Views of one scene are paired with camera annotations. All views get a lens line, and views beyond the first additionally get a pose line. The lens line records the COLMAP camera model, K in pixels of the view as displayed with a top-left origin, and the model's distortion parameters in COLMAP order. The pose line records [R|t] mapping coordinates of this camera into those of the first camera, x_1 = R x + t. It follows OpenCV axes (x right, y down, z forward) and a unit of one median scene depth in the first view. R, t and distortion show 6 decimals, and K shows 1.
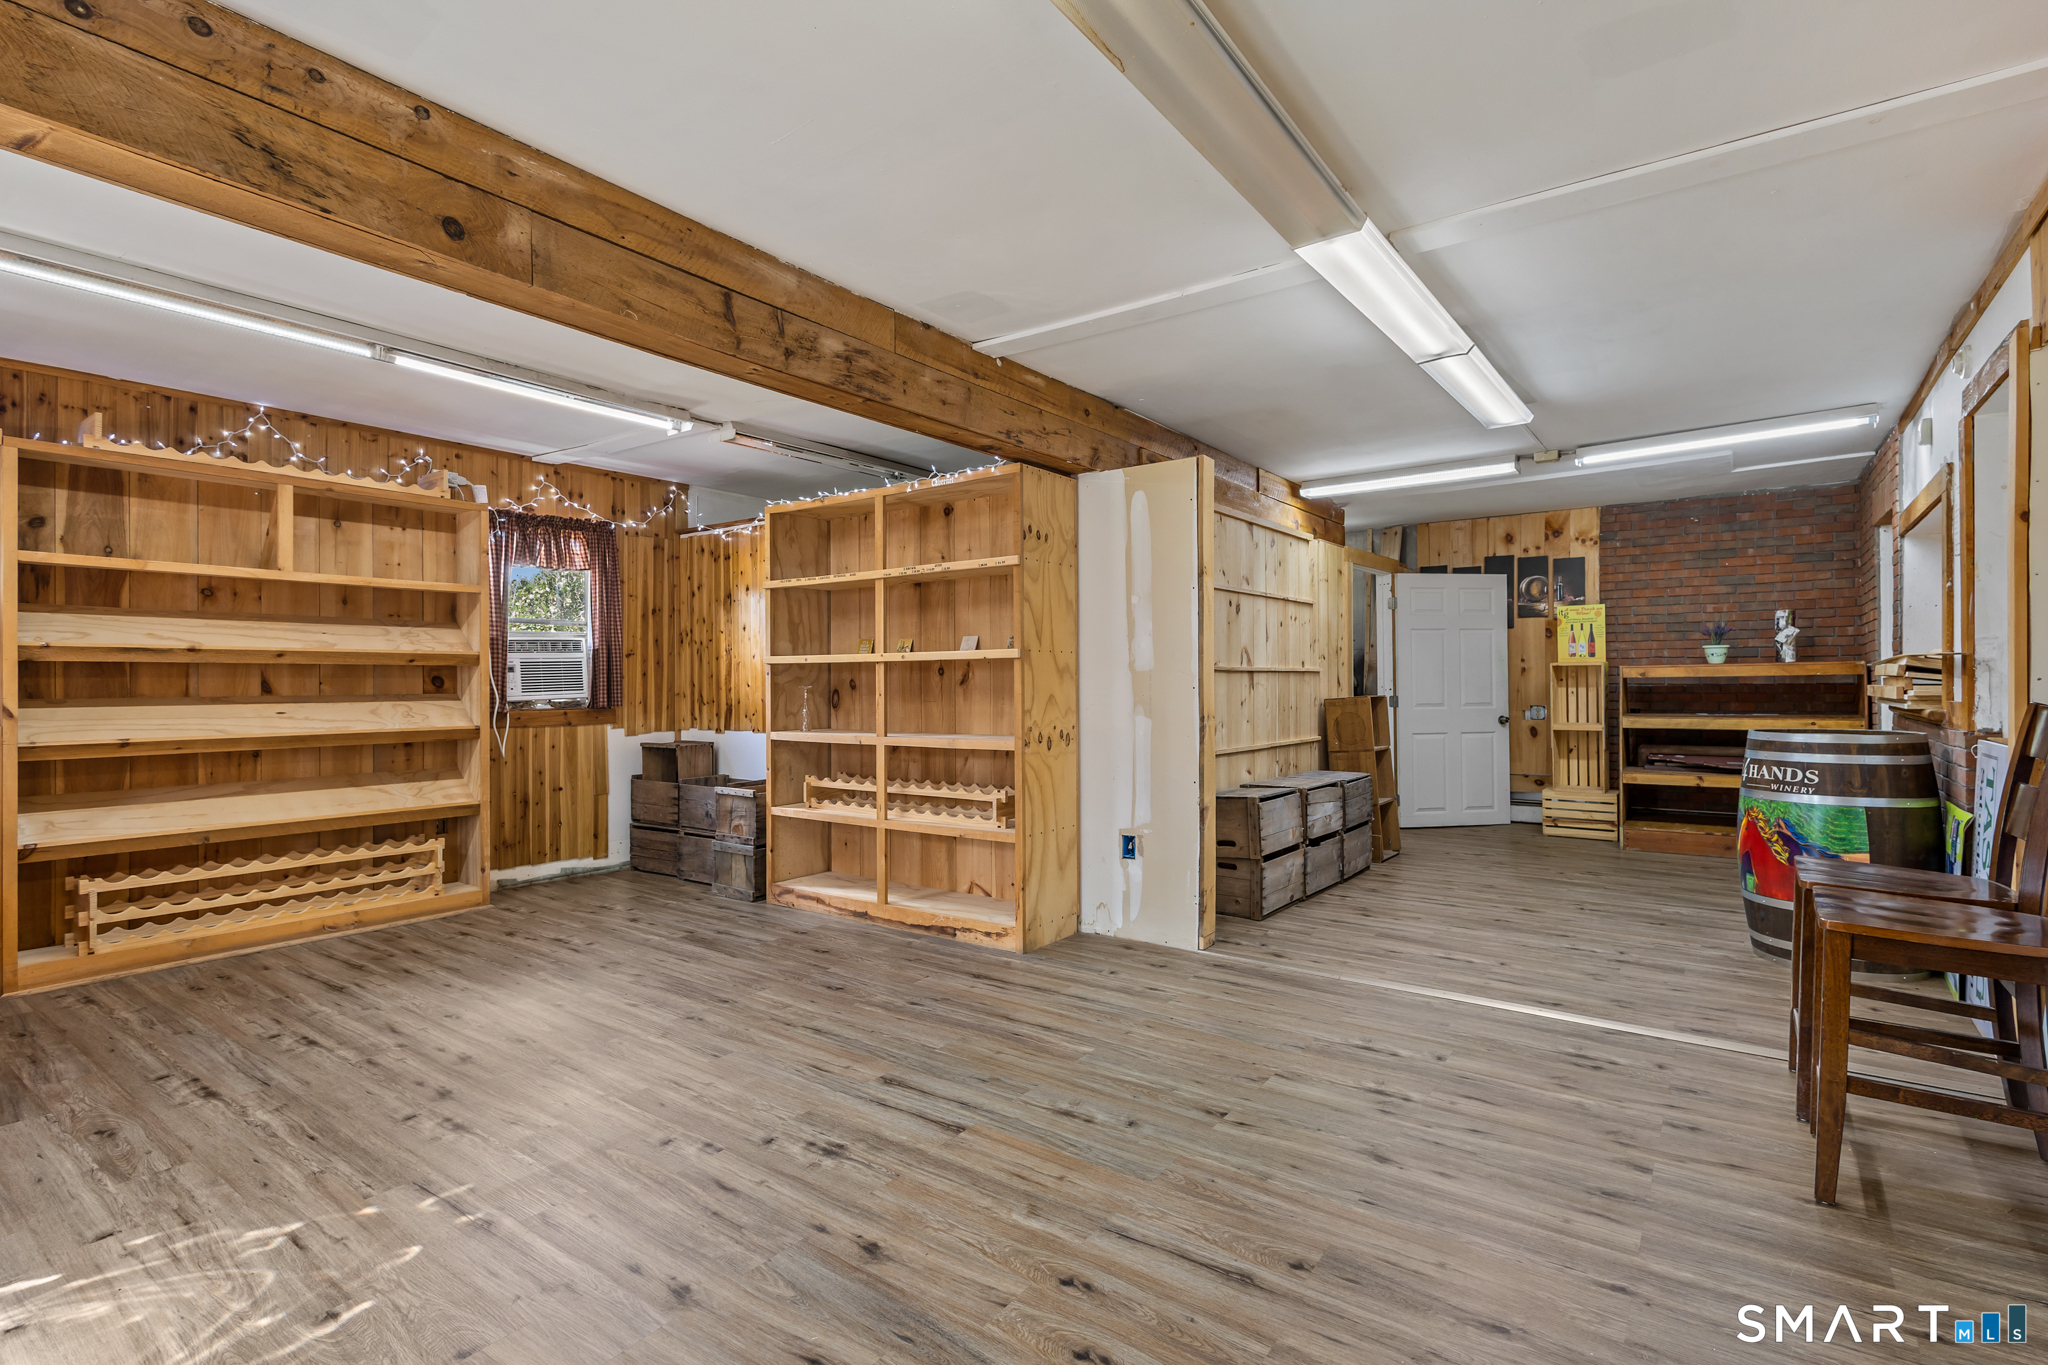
lens RADIAL K [[954.7, 0, 1032.1], [0, 954.7, 679.7], [0, 0, 1]] dist [0.011018, -0.004736]
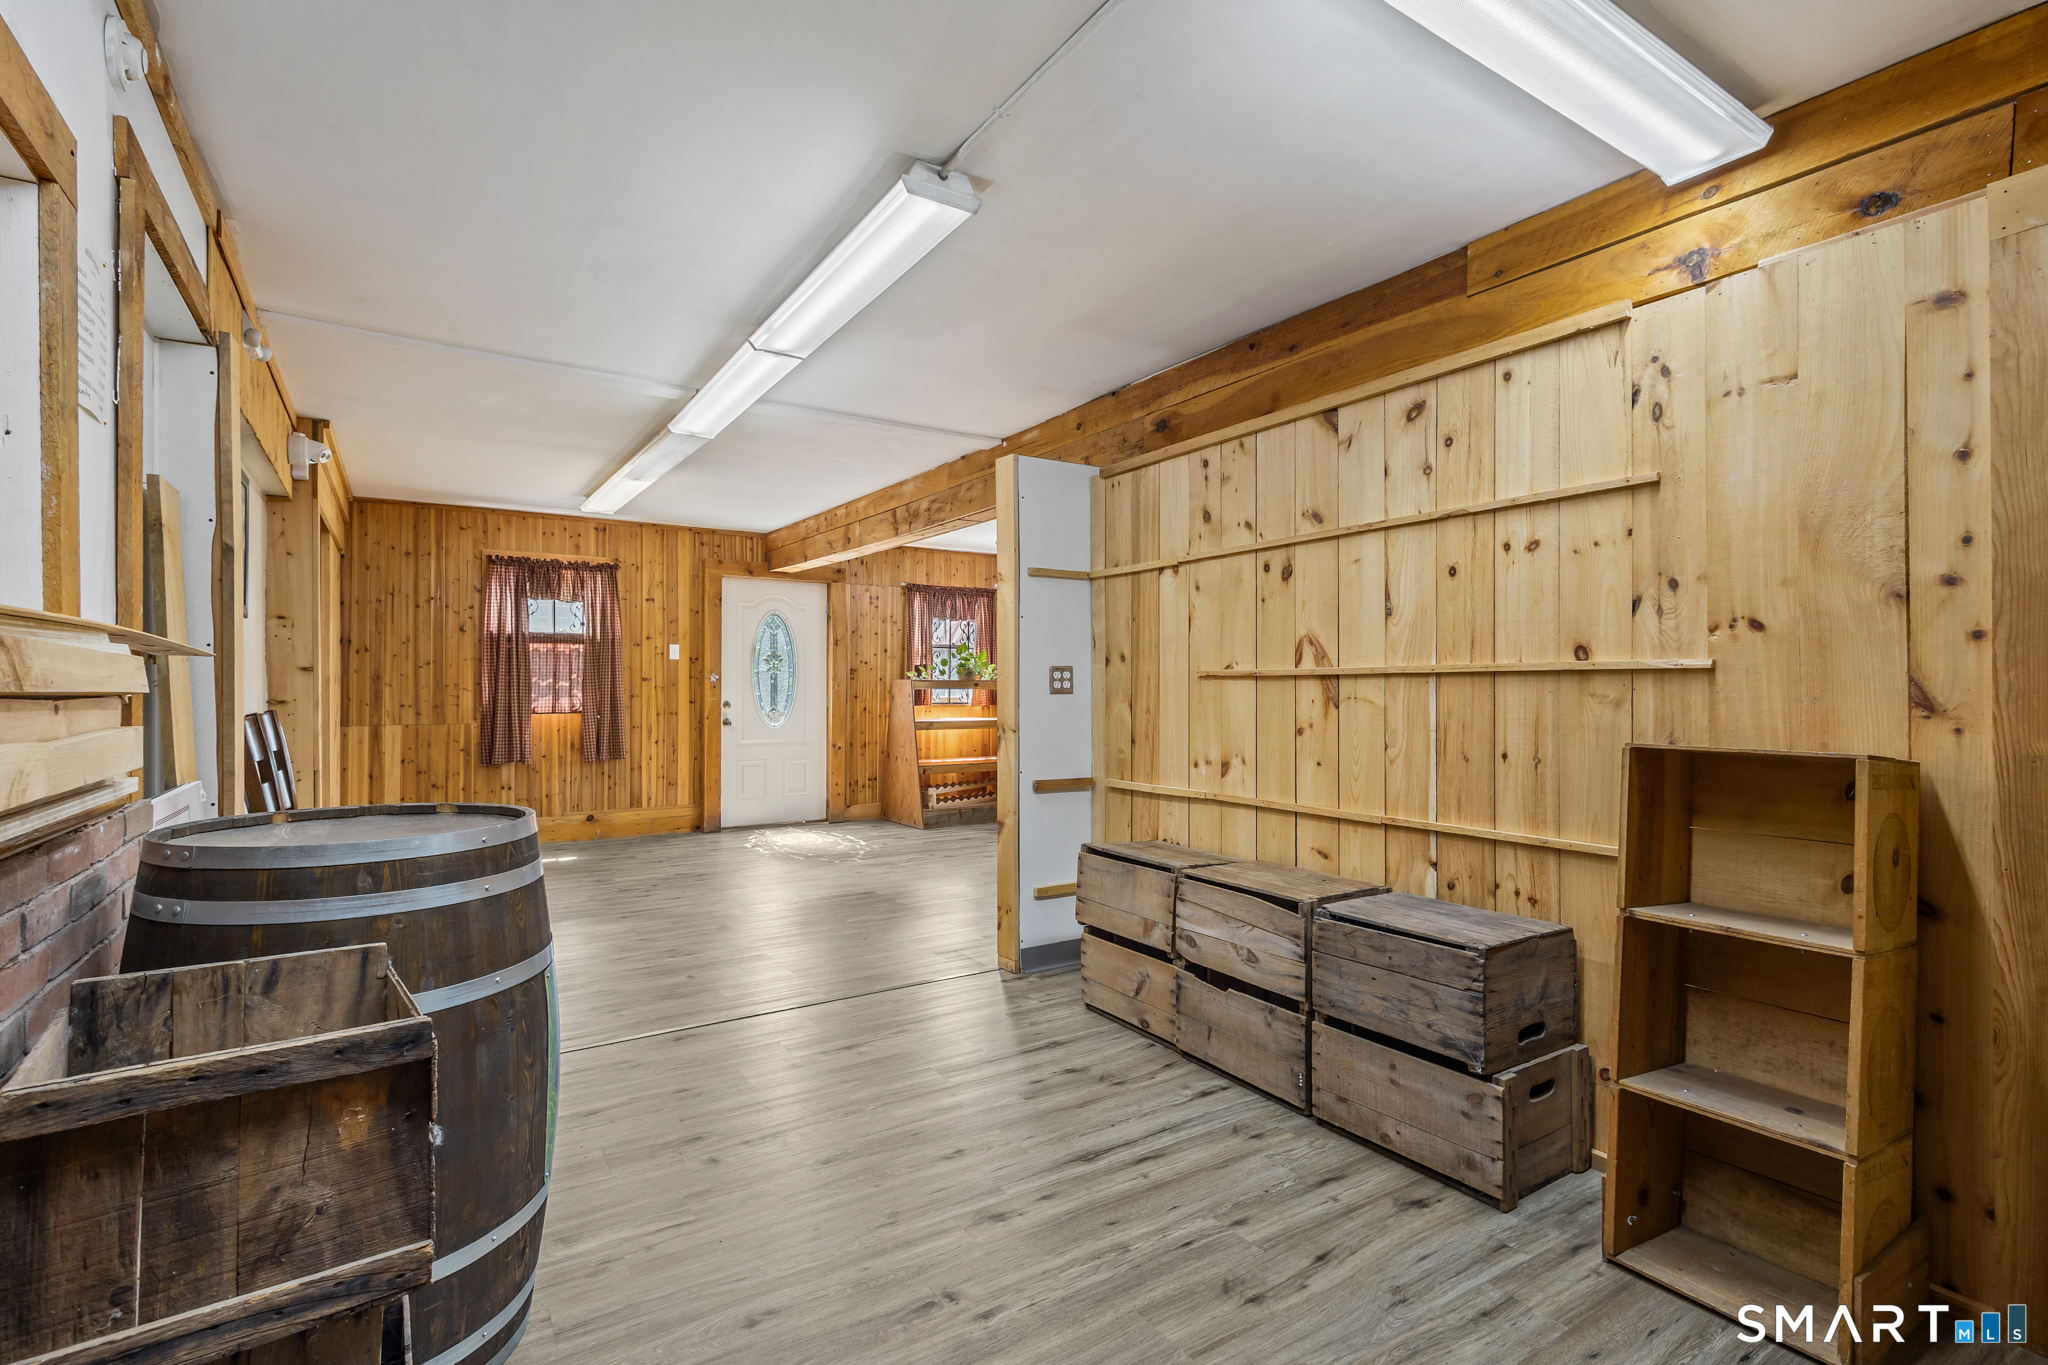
lens RADIAL K [[954.7, 0, 1025.3], [0, 954.7, 686.6], [0, 0, 1]] dist [0.011018, -0.004736]
pose [[-0.351548, 0.003745, -0.936162, 1.198175], [0.003698, 0.999990, 0.002612, -0.006320], [0.936163, -0.002544, -0.351558, 1.517833]]
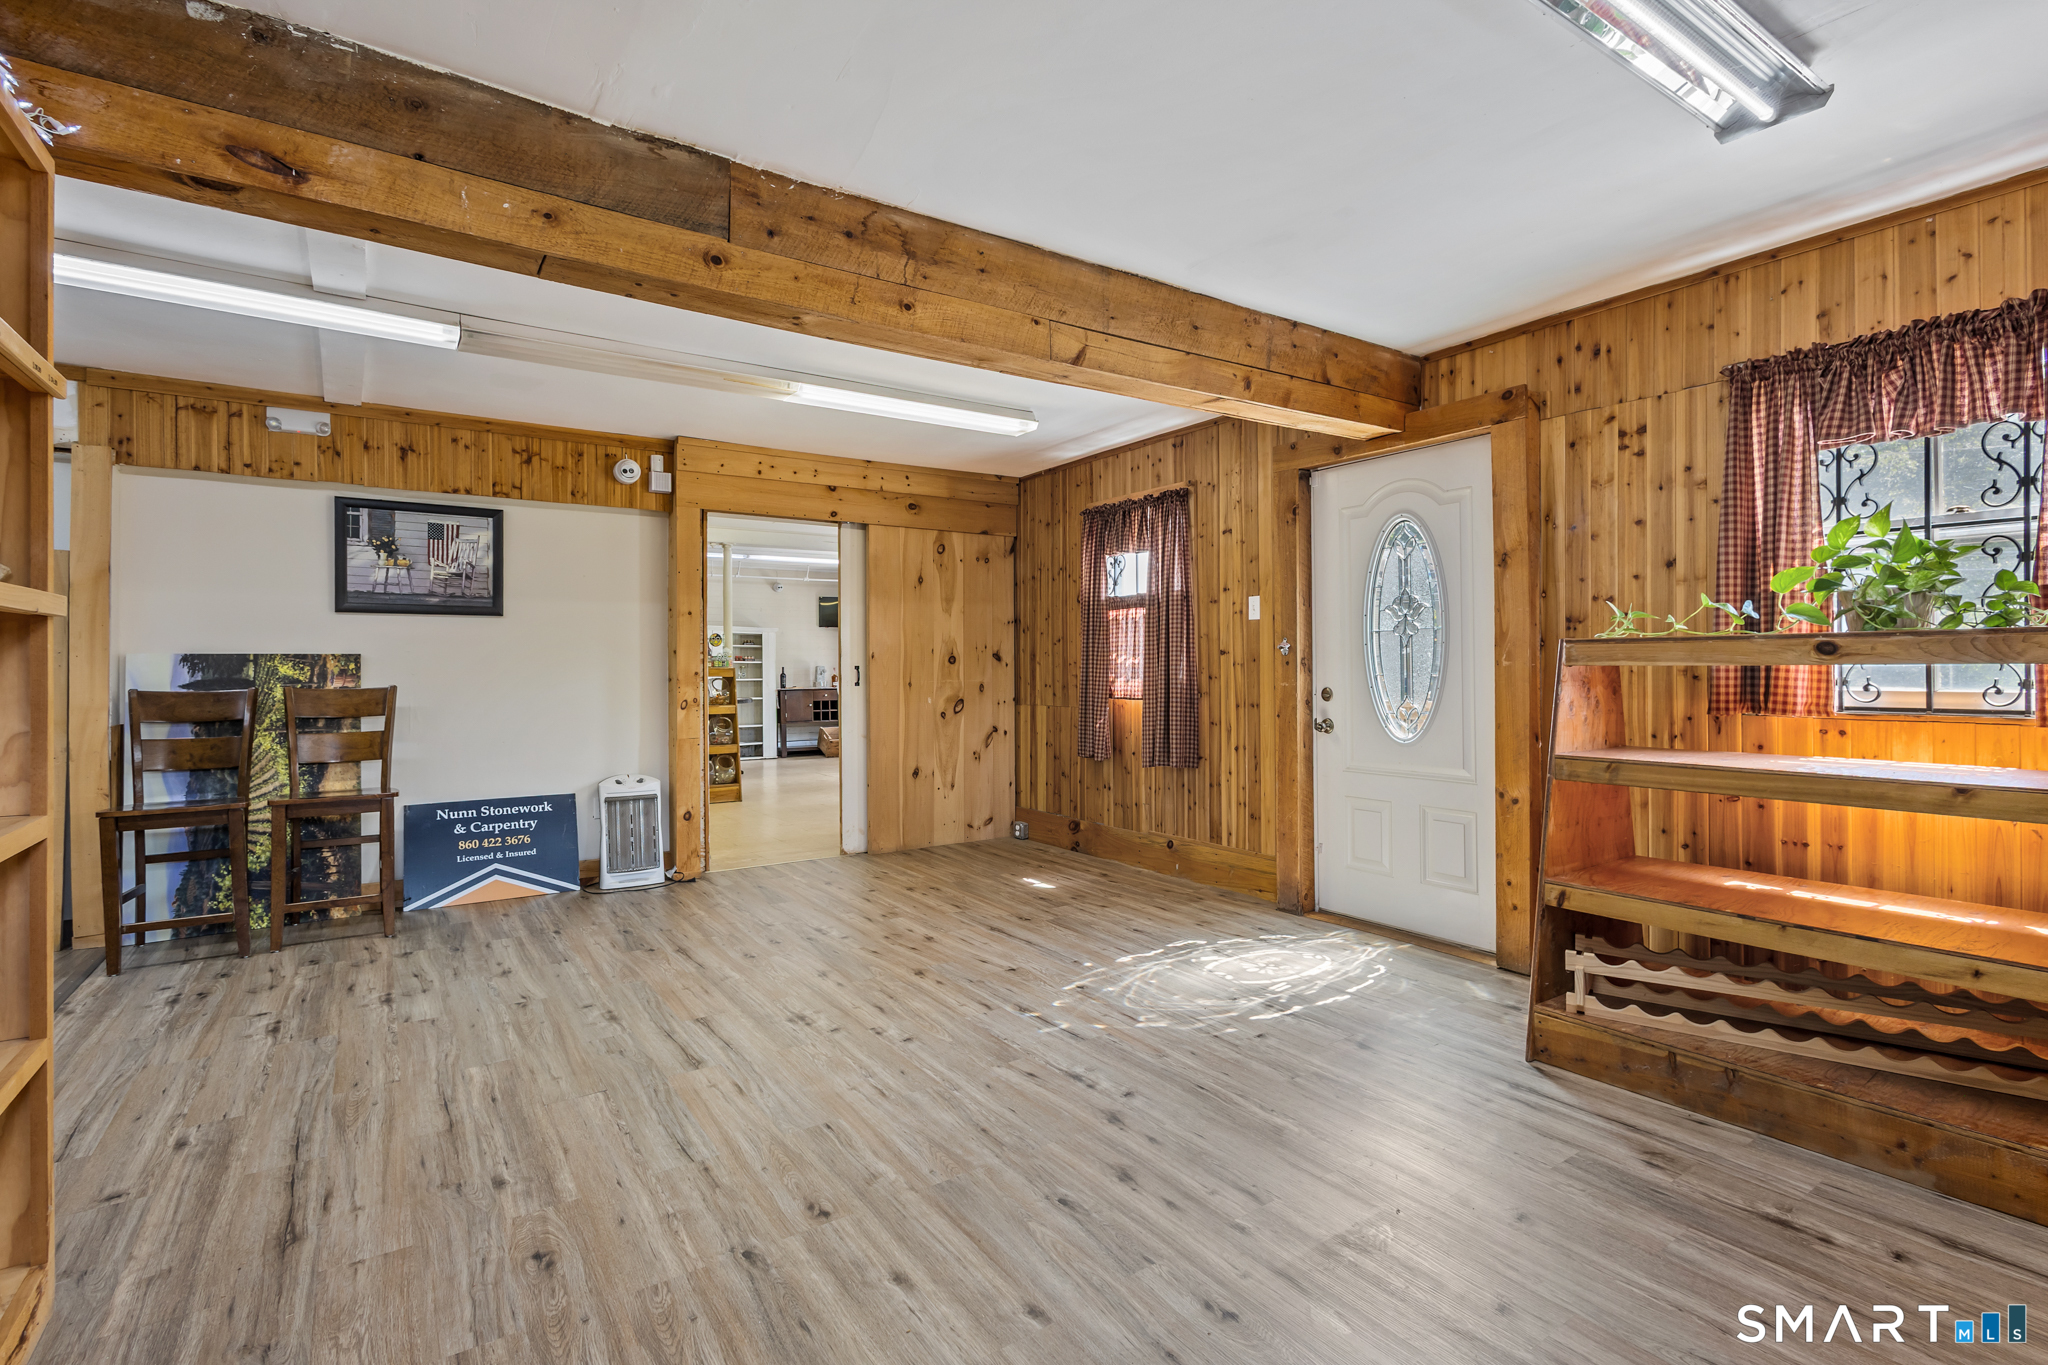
lens RADIAL K [[954.7, 0, 1029.4], [0, 954.7, 669.7], [0, 0, 1]] dist [0.011018, -0.004736]
pose [[-0.940829, 0.008477, 0.338776, -0.633743], [0.007881, 0.999964, -0.003134, 0.006712], [-0.338791, -0.000279, -0.940862, 1.403766]]
